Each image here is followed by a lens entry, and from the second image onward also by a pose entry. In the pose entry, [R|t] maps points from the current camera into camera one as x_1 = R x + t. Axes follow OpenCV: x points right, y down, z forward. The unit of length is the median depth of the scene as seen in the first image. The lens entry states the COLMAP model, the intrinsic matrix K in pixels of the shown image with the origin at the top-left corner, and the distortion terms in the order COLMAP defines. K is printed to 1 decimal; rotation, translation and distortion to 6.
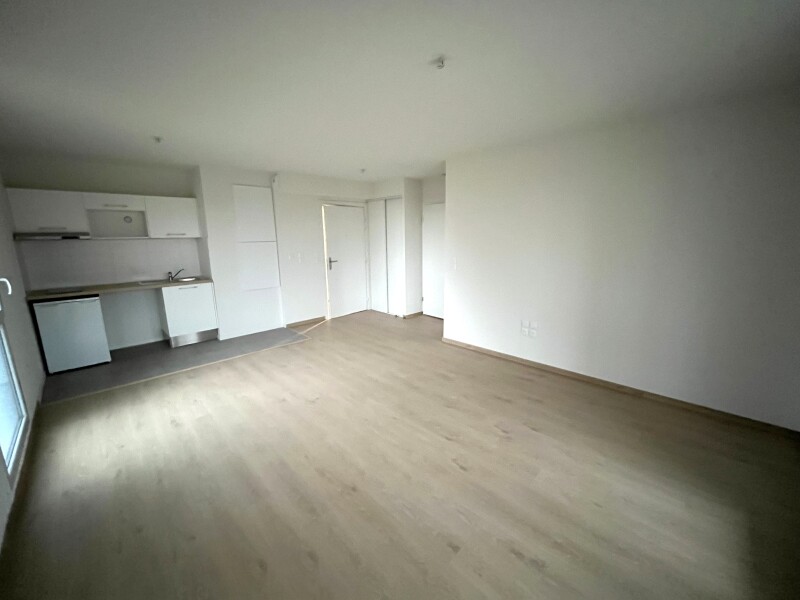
lens RADIAL K [[324.4, 0, 402.6], [0, 324.4, 299.1], [0, 0, 1]] dist [-0.000264, 0.000116]
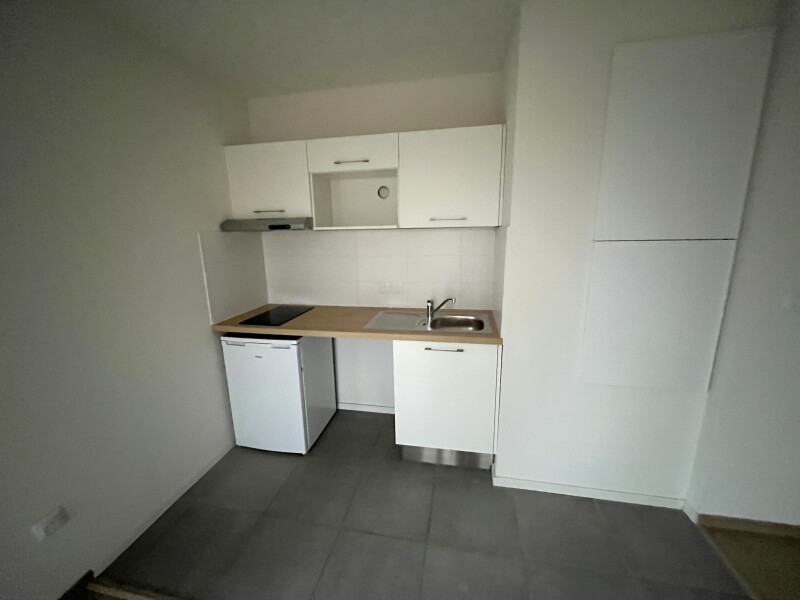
lens RADIAL K [[324.4, 0, 402.5], [0, 324.4, 300.9], [0, 0, 1]] dist [-0.000264, 0.000116]
pose [[0.561761, 0.181400, -0.807167, -0.424667], [-0.149505, 0.981861, 0.116609, -0.156671], [0.813679, 0.055169, 0.578691, 0.828024]]
